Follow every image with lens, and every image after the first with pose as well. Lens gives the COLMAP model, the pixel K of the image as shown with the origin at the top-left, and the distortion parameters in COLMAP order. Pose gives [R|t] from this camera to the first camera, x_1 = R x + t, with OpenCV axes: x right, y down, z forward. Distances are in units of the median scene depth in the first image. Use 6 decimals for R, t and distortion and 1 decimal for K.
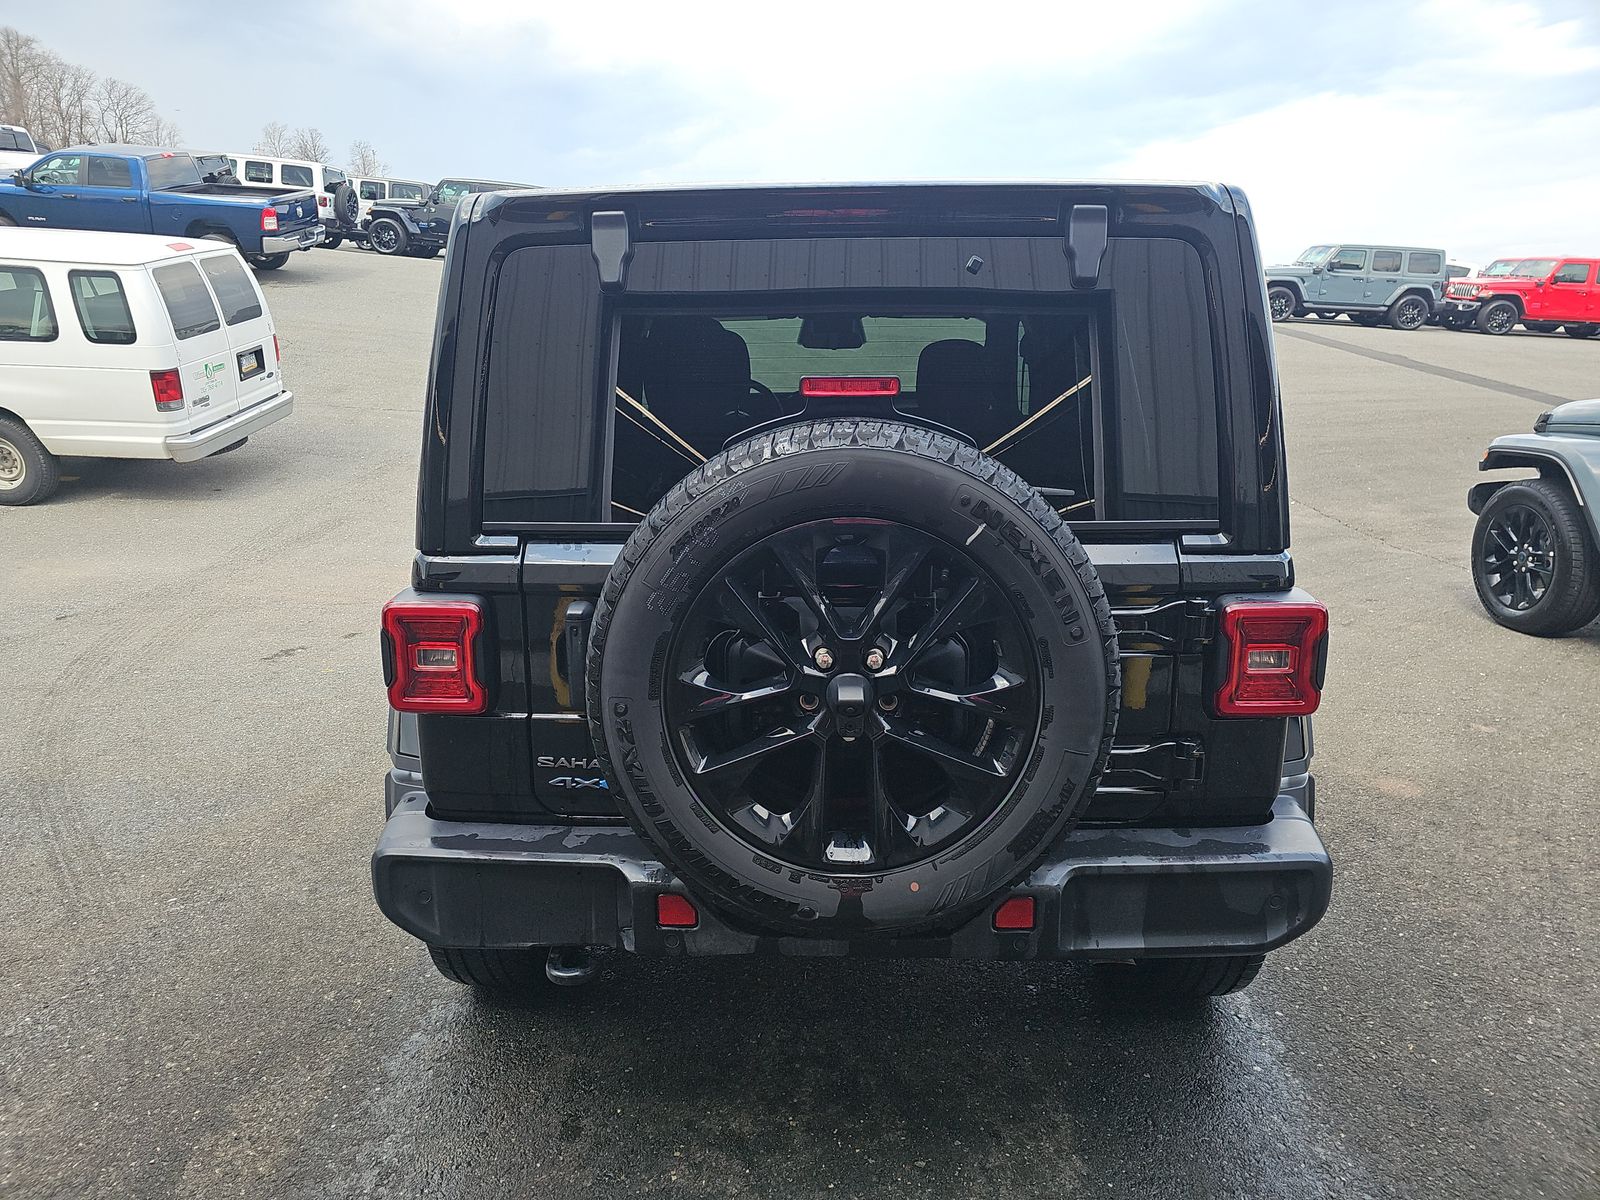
lens RADIAL K [[1071.3, 0, 775.6], [0, 1071.3, 592.1], [0, 0, 1]] dist [0.041894, -0.038692]
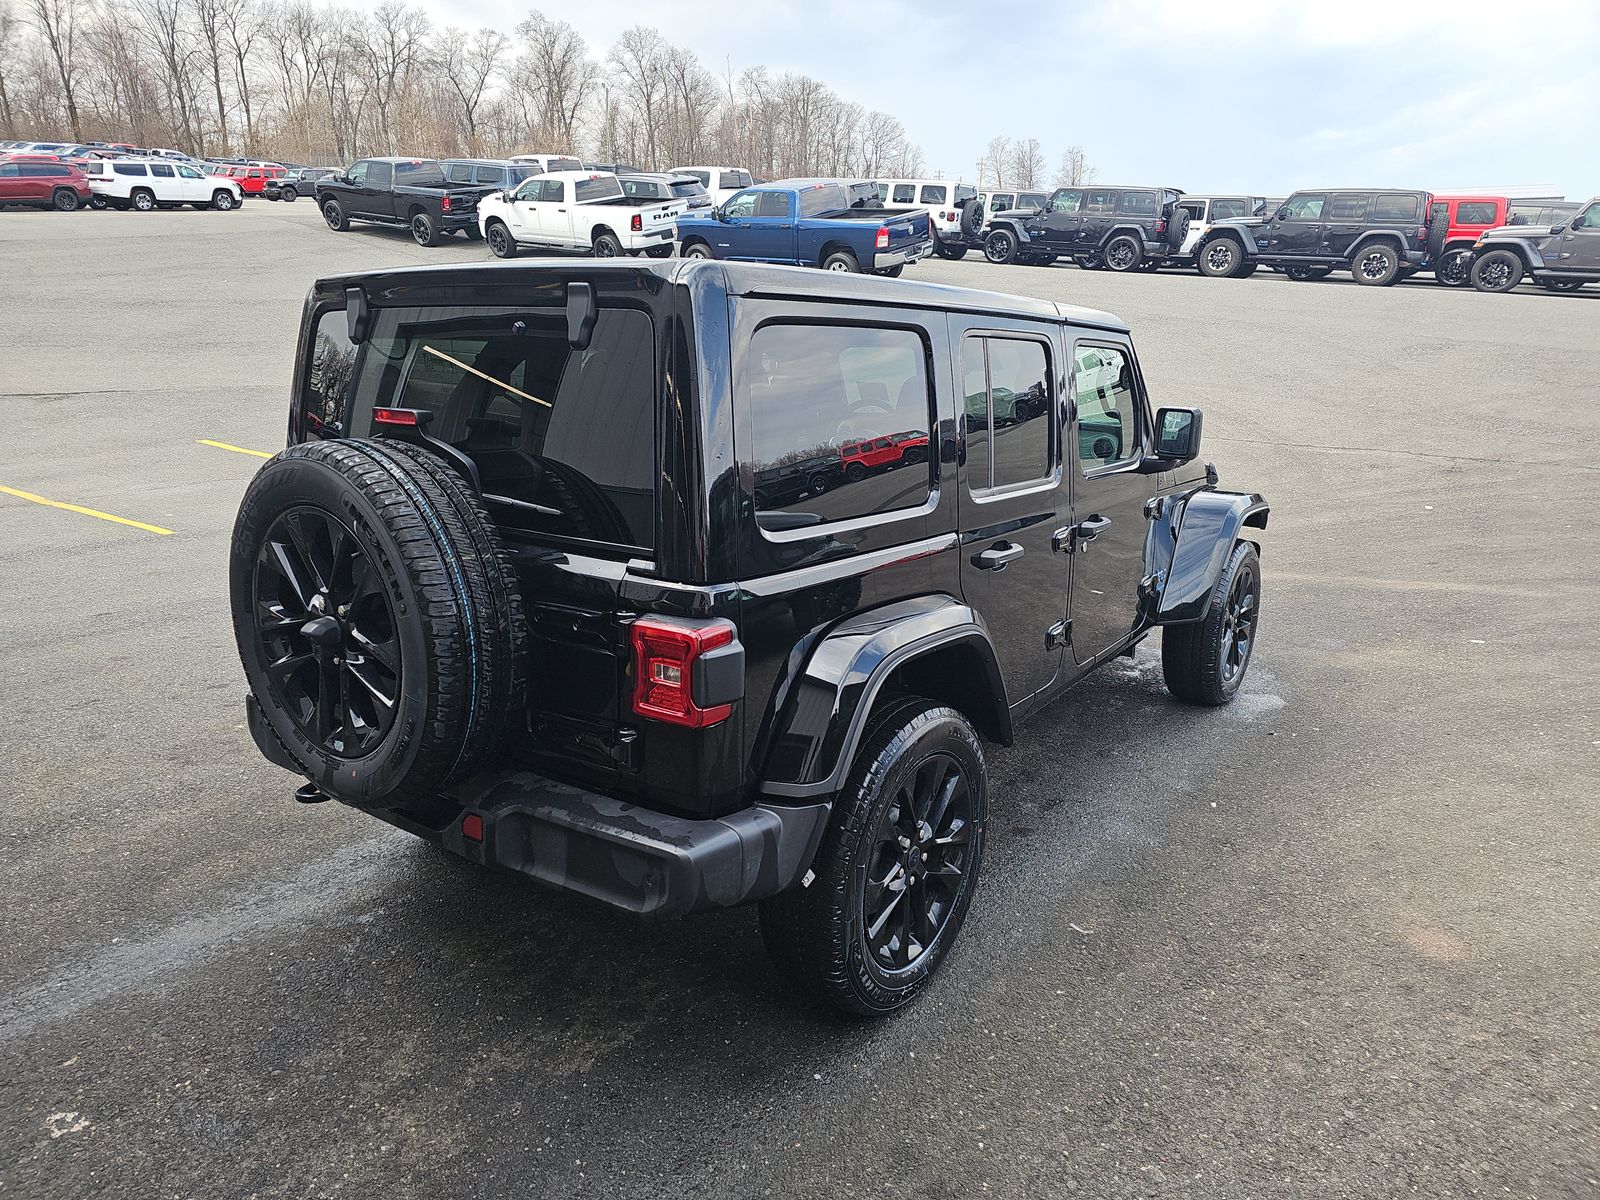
lens RADIAL K [[1078.4, 0, 800.0], [0, 1078.4, 600.0], [0, 0, 1]] dist [0.043346, -0.001174]
pose [[0.816297, 0.148766, -0.558147, 0.131557], [-0.144378, 0.988144, 0.052221, -0.010555], [0.559298, 0.037956, 0.828097, 0.012134]]
